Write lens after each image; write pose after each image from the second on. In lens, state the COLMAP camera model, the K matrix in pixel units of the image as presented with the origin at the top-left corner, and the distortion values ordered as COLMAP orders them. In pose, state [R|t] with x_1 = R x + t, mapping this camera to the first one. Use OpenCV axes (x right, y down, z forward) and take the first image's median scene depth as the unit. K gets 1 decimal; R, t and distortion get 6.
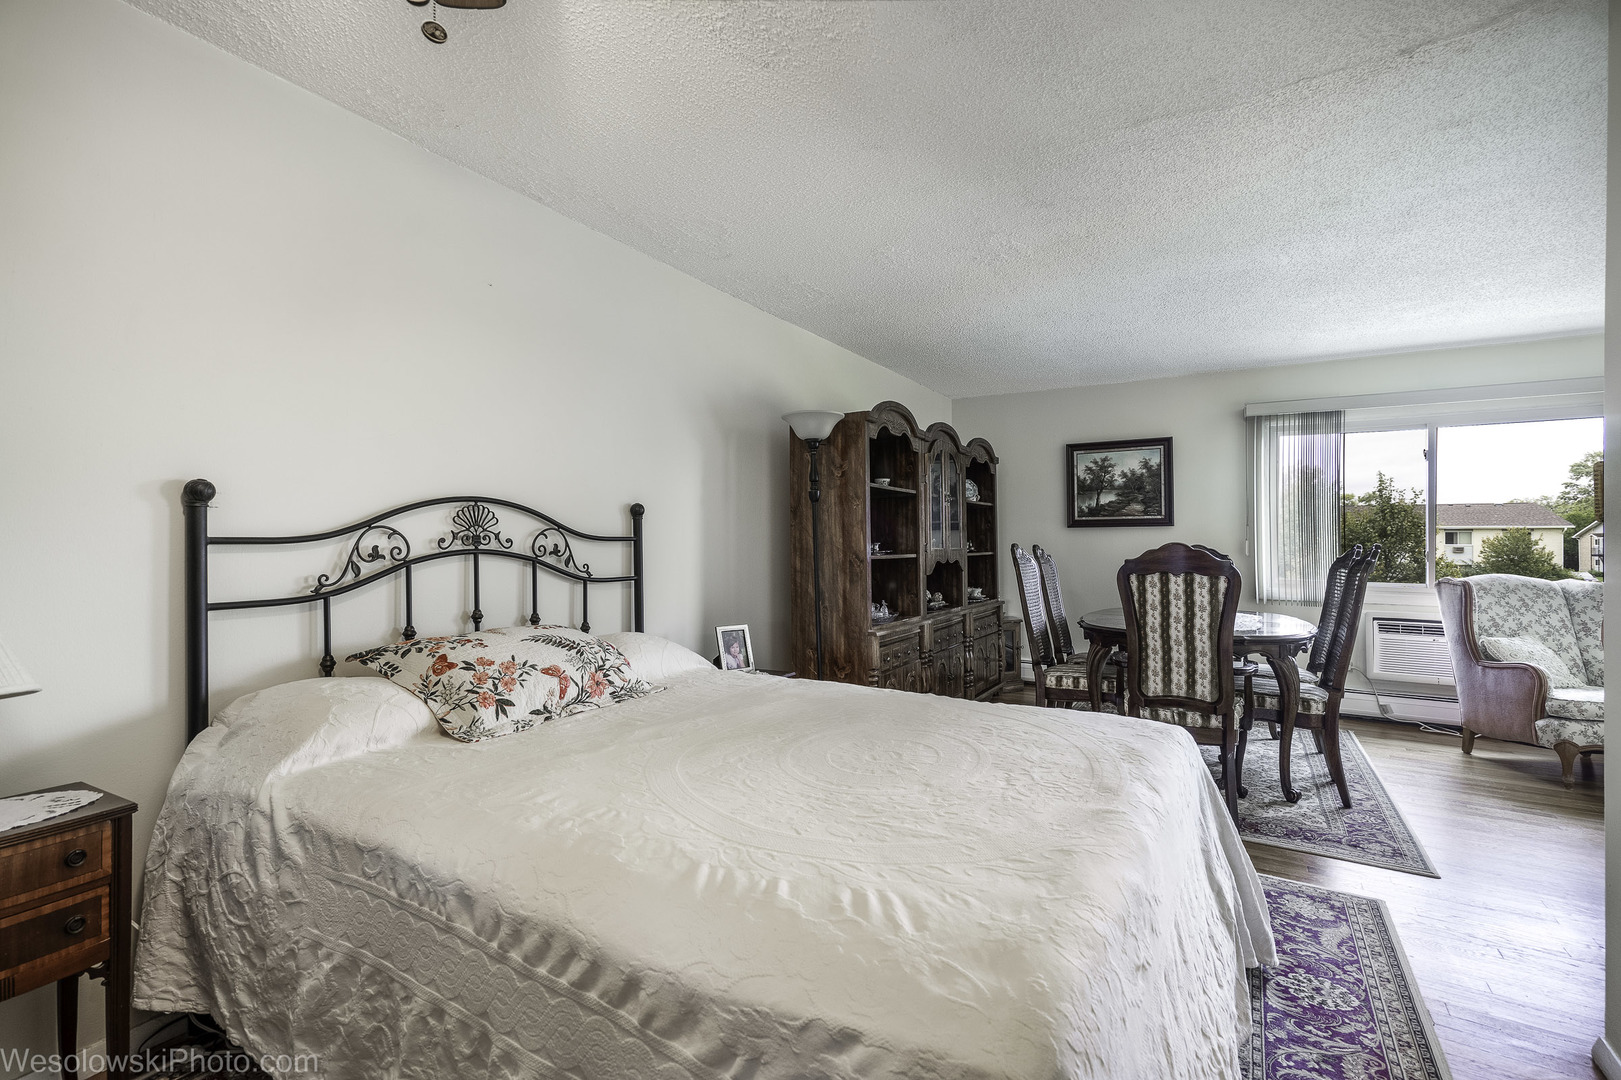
lens RADIAL K [[732.0, 0, 805.9], [0, 732.0, 539.7], [0, 0, 1]] dist [0.001089, 0.005694]
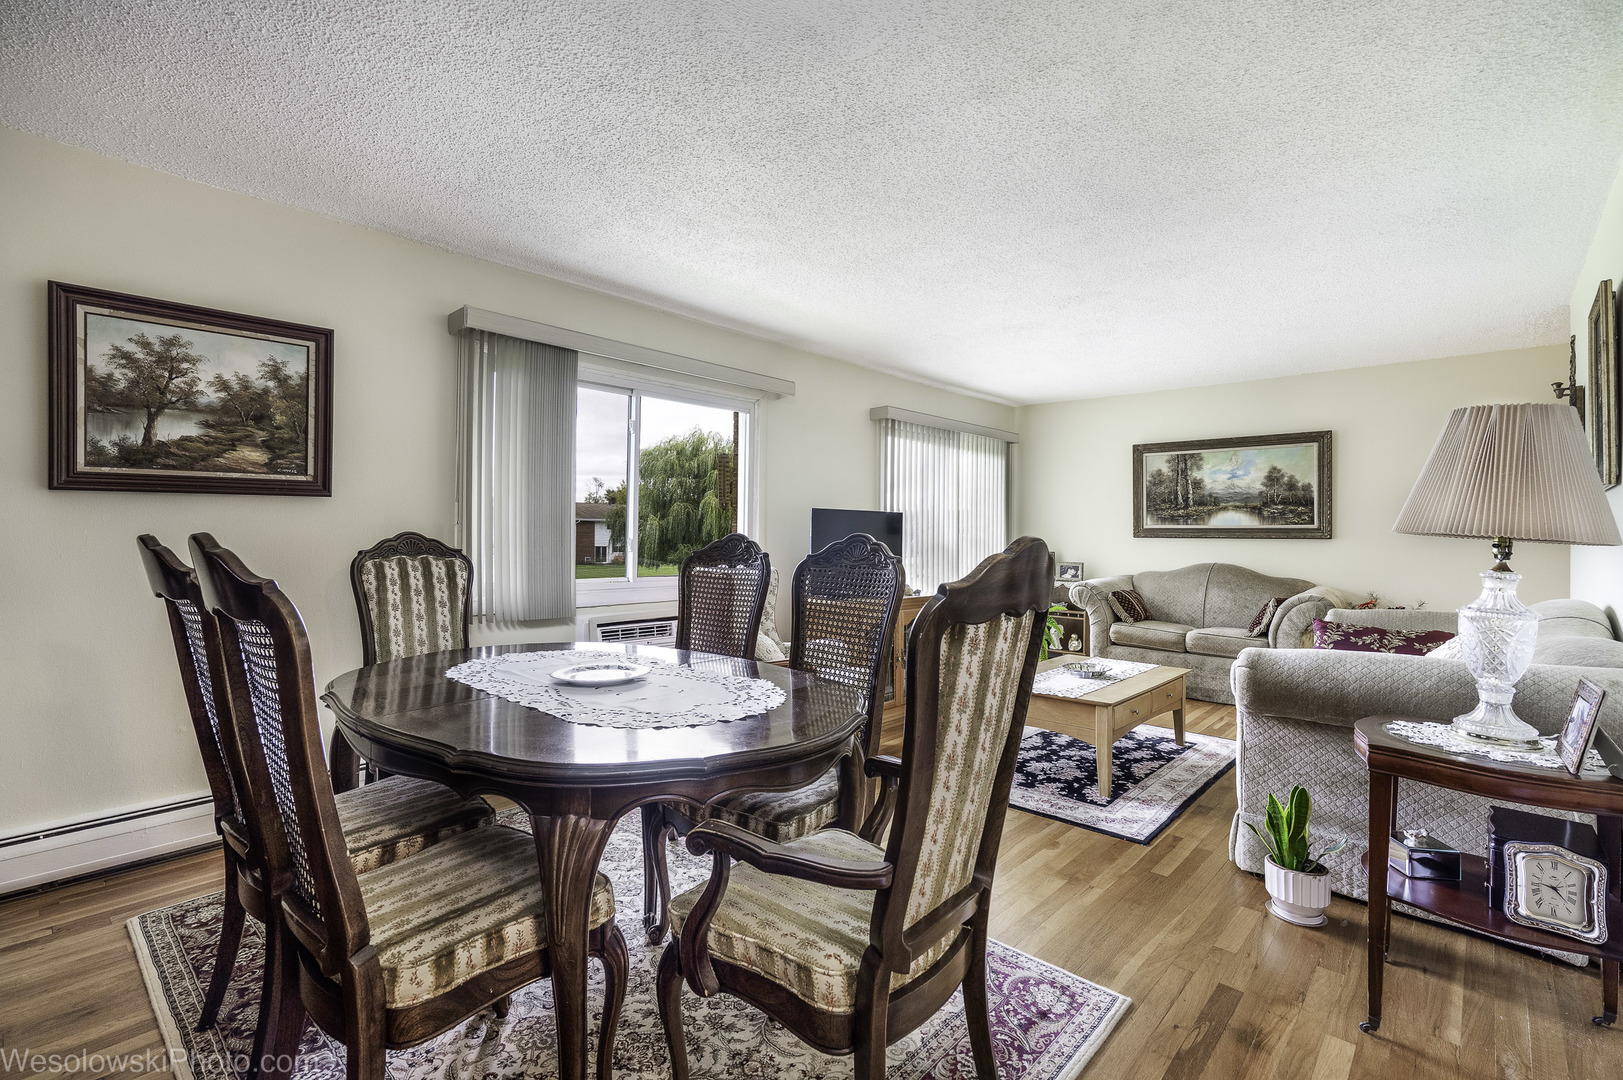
lens RADIAL K [[732.9, 0, 814.3], [0, 732.9, 531.6], [0, 0, 1]] dist [0.001089, 0.005694]
pose [[0.199641, -0.003334, 0.979864, 0.043020], [-0.011891, 0.999912, 0.005825, -0.000389], [-0.979797, -0.012814, 0.199583, 0.524330]]
